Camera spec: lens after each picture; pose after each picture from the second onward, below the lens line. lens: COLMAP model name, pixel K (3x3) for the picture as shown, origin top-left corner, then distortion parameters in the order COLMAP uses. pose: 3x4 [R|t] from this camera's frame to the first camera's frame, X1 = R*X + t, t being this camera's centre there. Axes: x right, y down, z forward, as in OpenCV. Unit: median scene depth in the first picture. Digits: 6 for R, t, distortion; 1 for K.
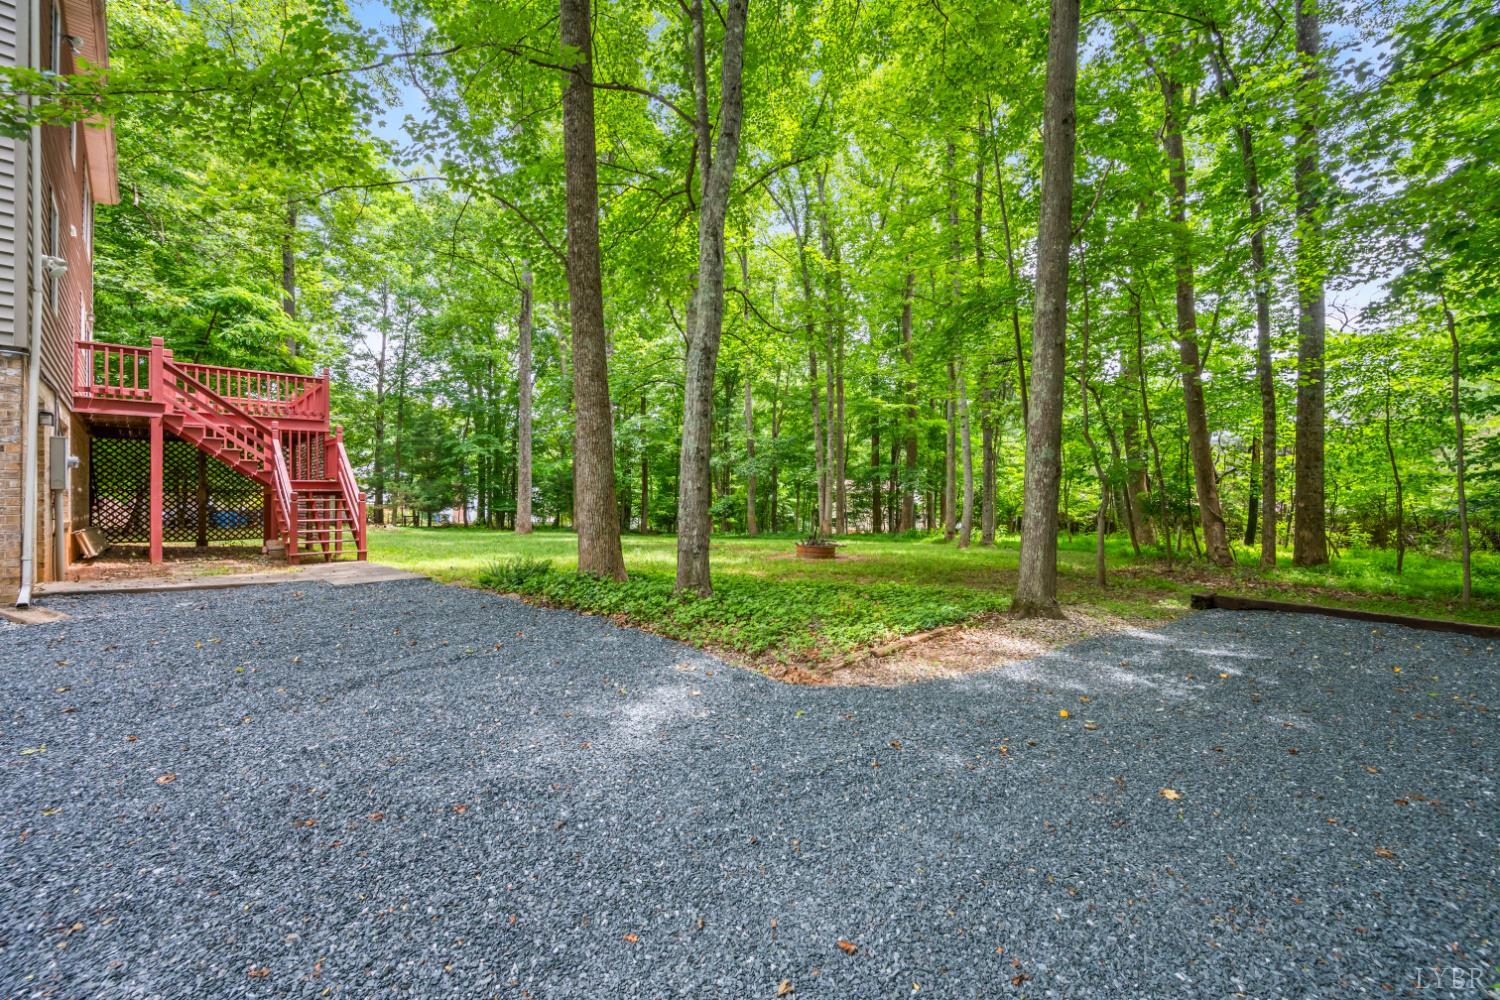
lens RADIAL K [[591.9, 0, 753.0], [0, 591.9, 507.2], [0, 0, 1]] dist [0.001579, 0.000433]
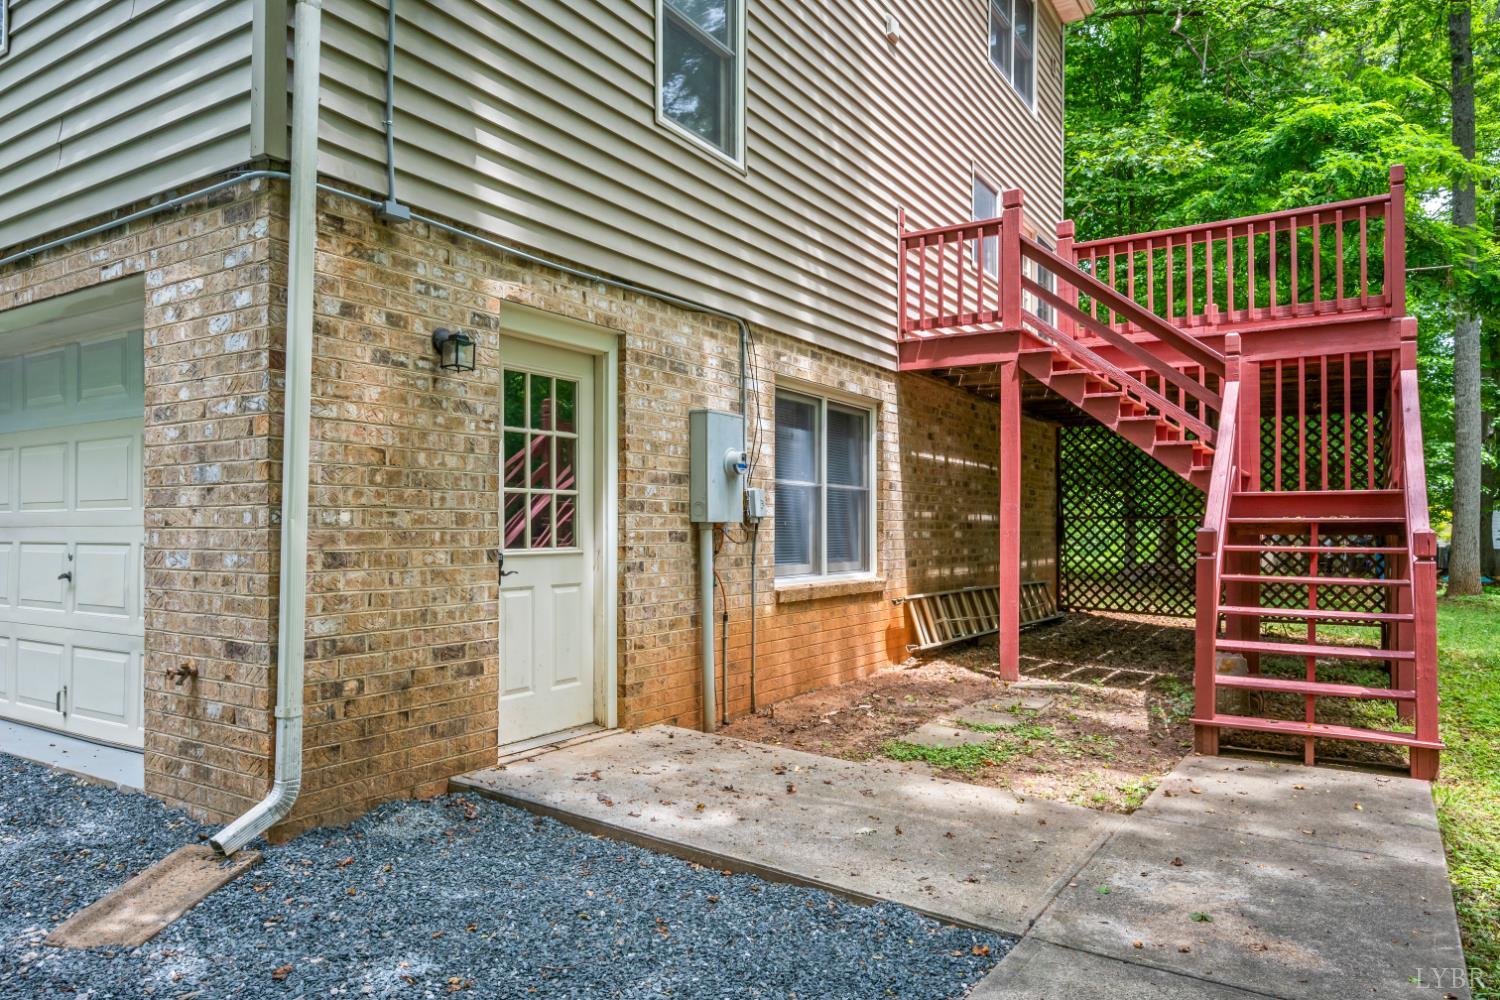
lens RADIAL K [[960.8, 0, 750.0], [0, 960.8, 500.0], [0, 0, 1]] dist [-0.007257, -0.002939]
pose [[0.211449, 0.010686, -0.977331, -0.303324], [-0.055380, 0.998465, -0.001065, -0.031842], [0.975819, 0.054350, 0.211716, 0.595953]]
